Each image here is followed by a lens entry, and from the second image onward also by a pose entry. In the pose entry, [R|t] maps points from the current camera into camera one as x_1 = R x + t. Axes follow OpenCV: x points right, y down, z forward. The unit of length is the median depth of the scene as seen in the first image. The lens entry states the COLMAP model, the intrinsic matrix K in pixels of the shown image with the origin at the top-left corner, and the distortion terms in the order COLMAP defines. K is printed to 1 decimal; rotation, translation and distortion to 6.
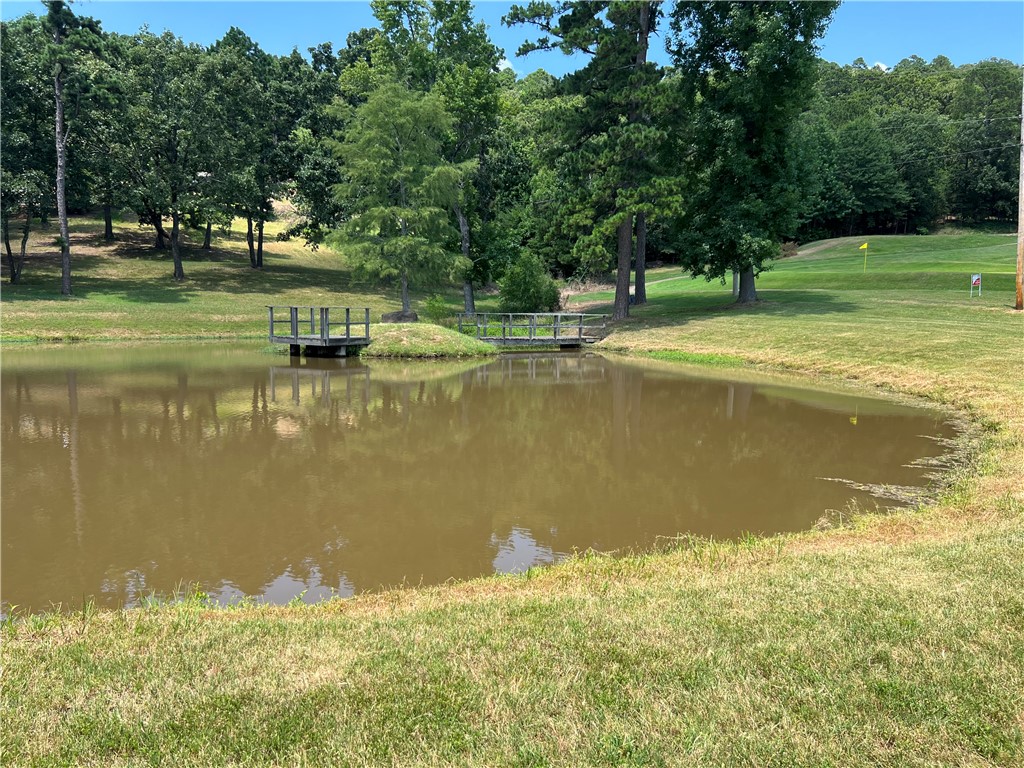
lens RADIAL K [[754.2, 0, 510.2], [0, 754.2, 391.1], [0, 0, 1]] dist [0.037820, -0.055563]
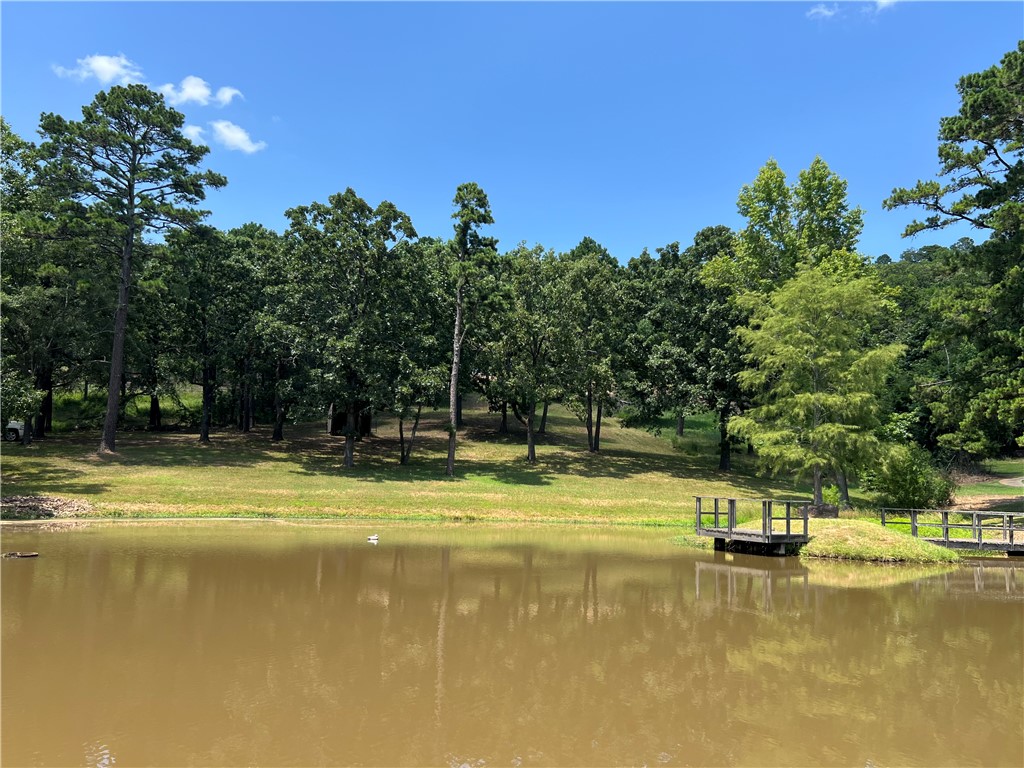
lens RADIAL K [[754.2, 0, 511.7], [0, 754.2, 388.8], [0, 0, 1]] dist [0.037820, -0.055563]
pose [[0.938403, -0.017486, -0.345100, -0.125445], [-0.065727, 0.971452, -0.227949, -0.006650], [0.339234, 0.236590, 0.910464, 0.010263]]
